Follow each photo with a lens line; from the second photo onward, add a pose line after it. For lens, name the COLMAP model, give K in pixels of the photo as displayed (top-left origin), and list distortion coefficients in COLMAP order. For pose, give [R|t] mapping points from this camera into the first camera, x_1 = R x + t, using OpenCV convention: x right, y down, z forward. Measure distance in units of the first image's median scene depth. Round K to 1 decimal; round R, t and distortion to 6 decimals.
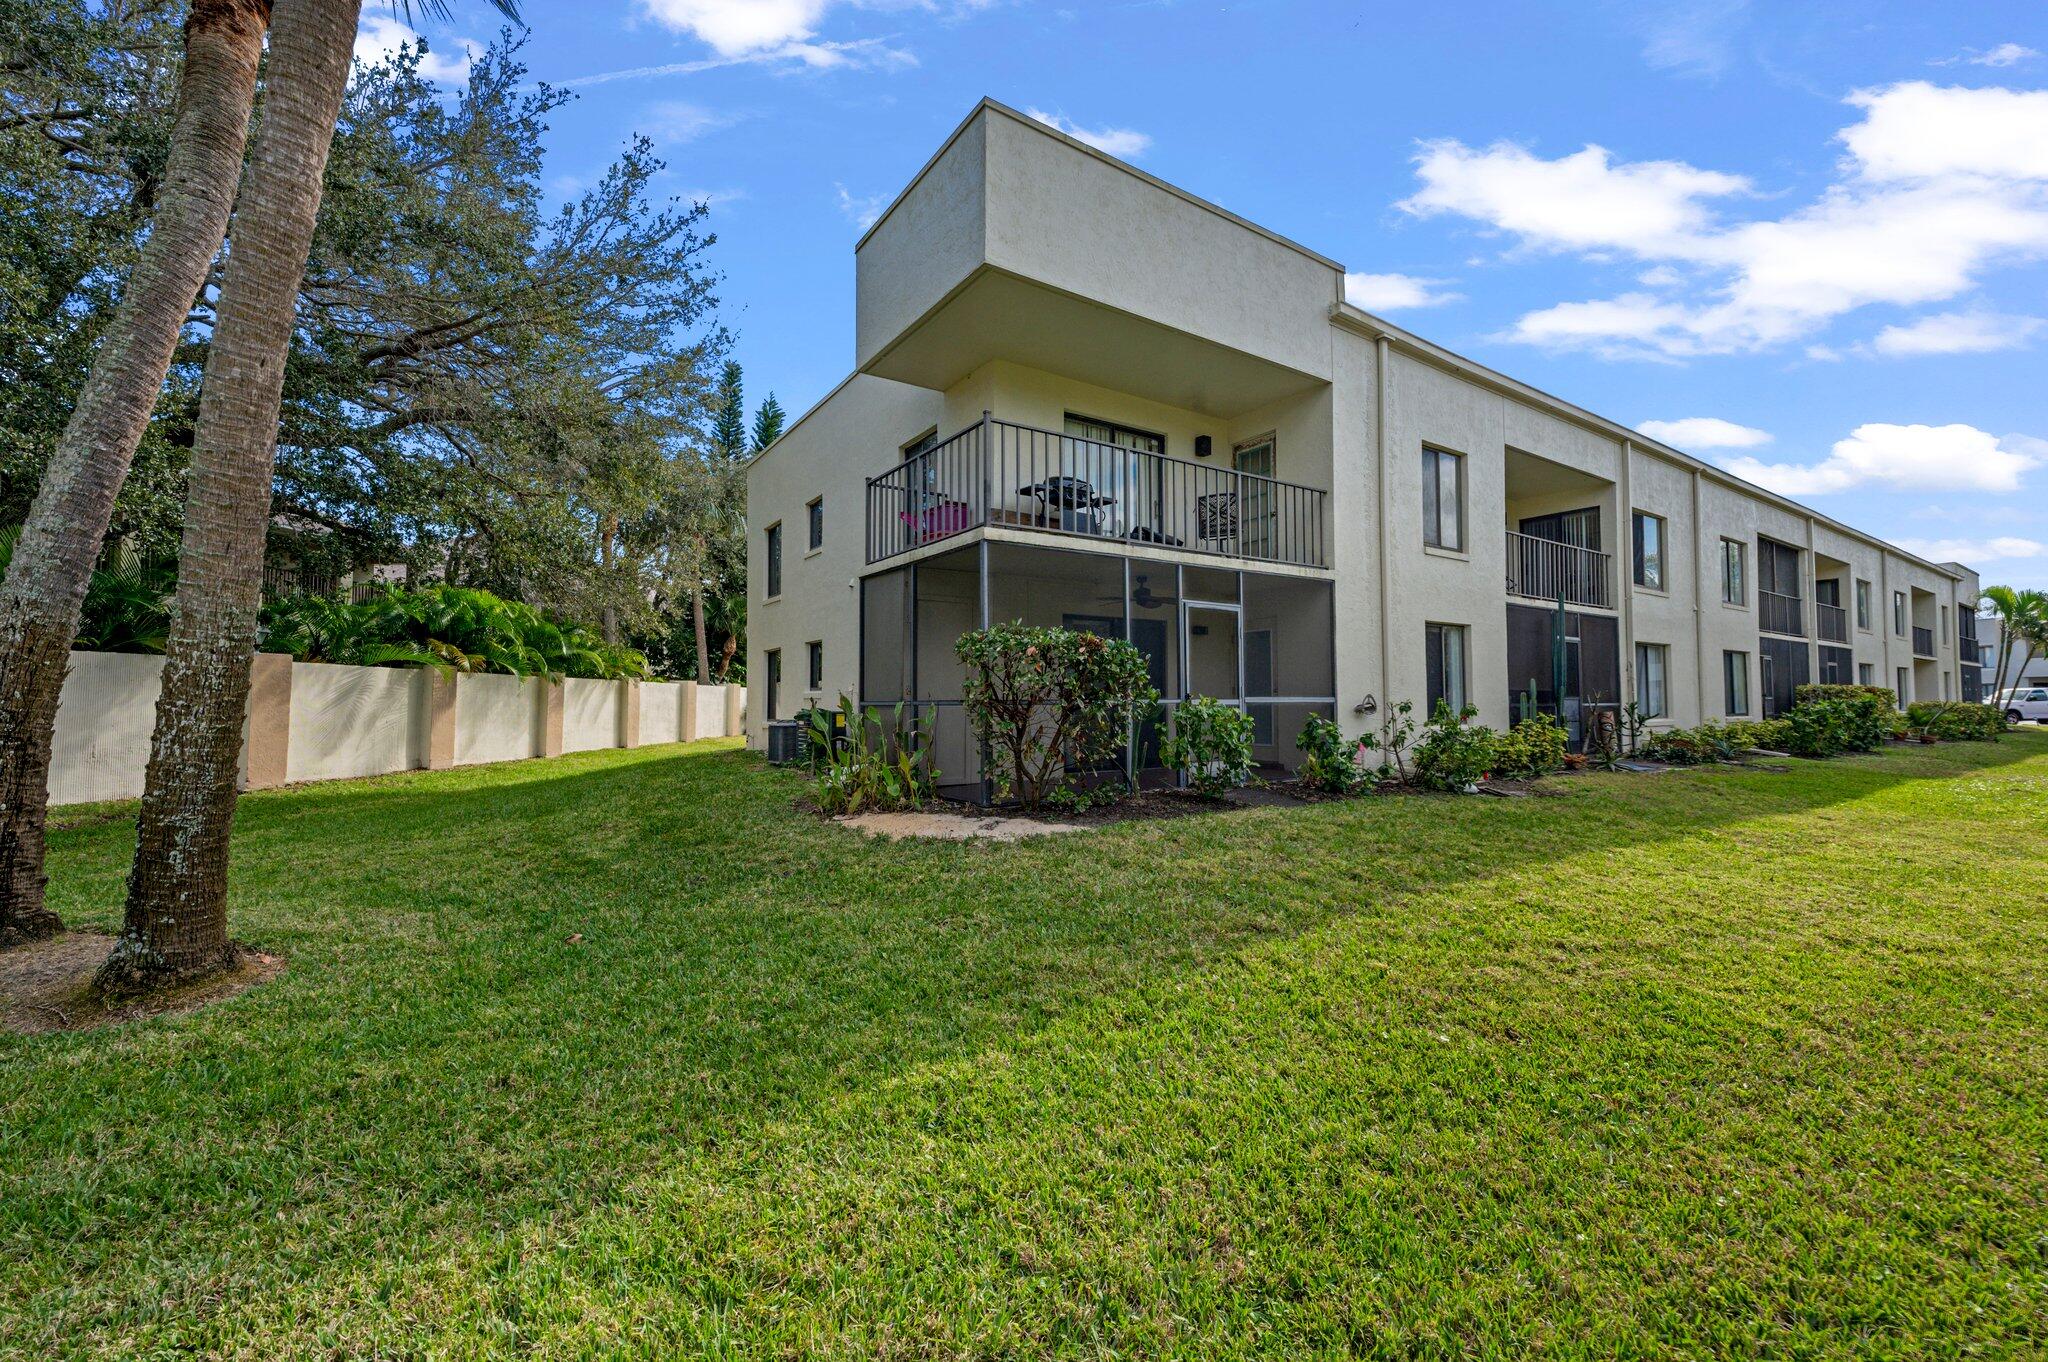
lens RADIAL K [[827.6, 0, 1043.7], [0, 827.6, 690.5], [0, 0, 1]] dist [-0.000710, -0.000155]
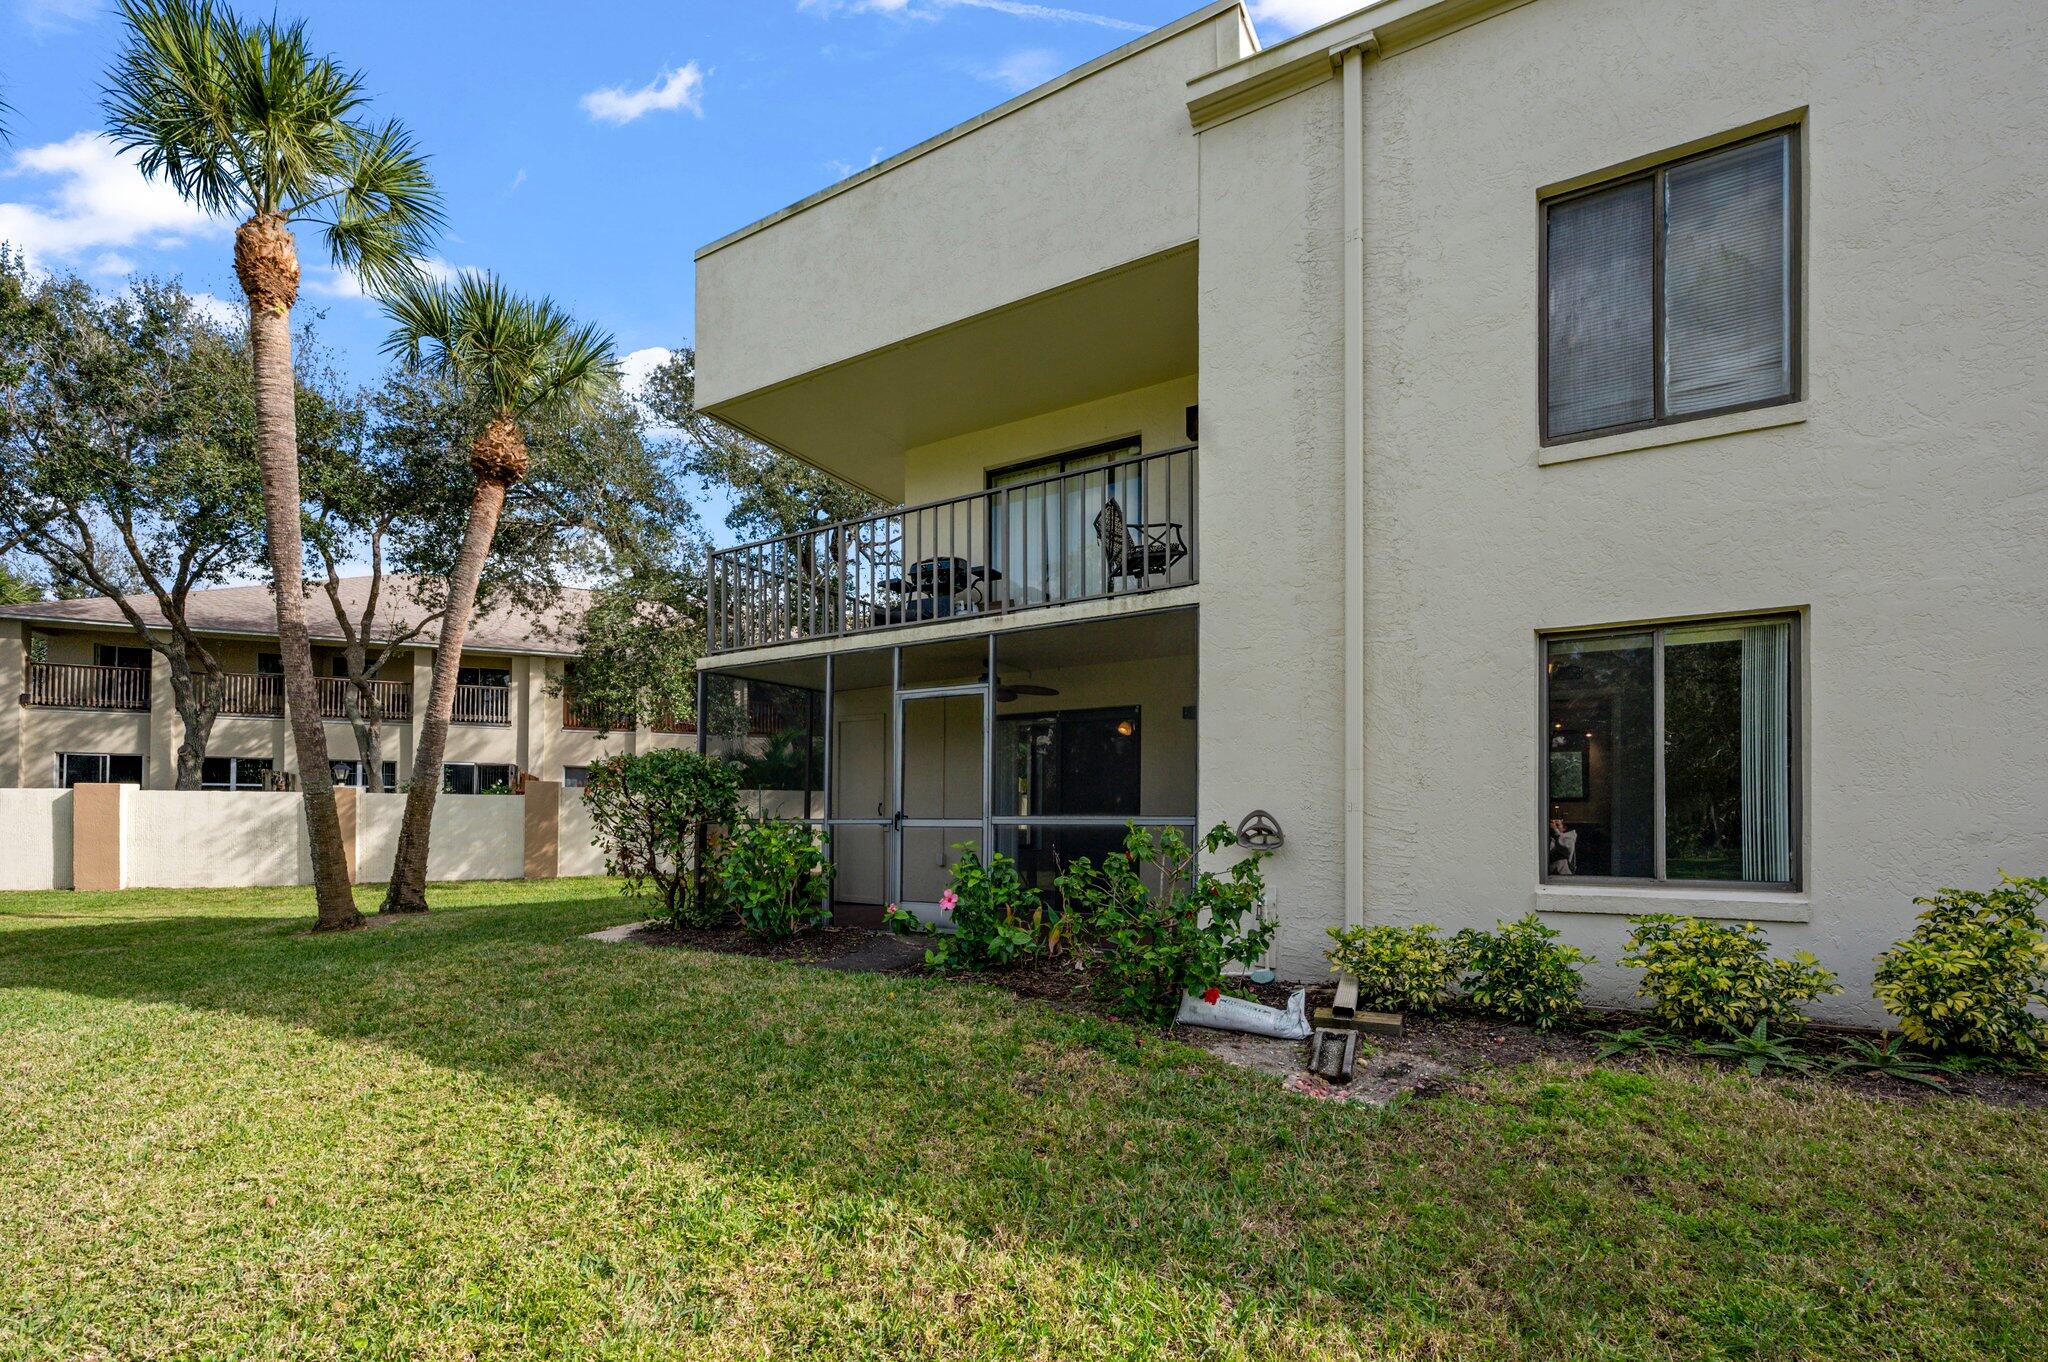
lens RADIAL K [[858.9, 0, 1049.2], [0, 858.9, 814.4], [0, 0, 1]] dist [0.002640, 0.000176]
pose [[0.459615, 0.000088, -0.888118, 0.807306], [0.014799, 0.999860, 0.007757, 0.000937], [0.887995, -0.016708, 0.459550, 0.646313]]
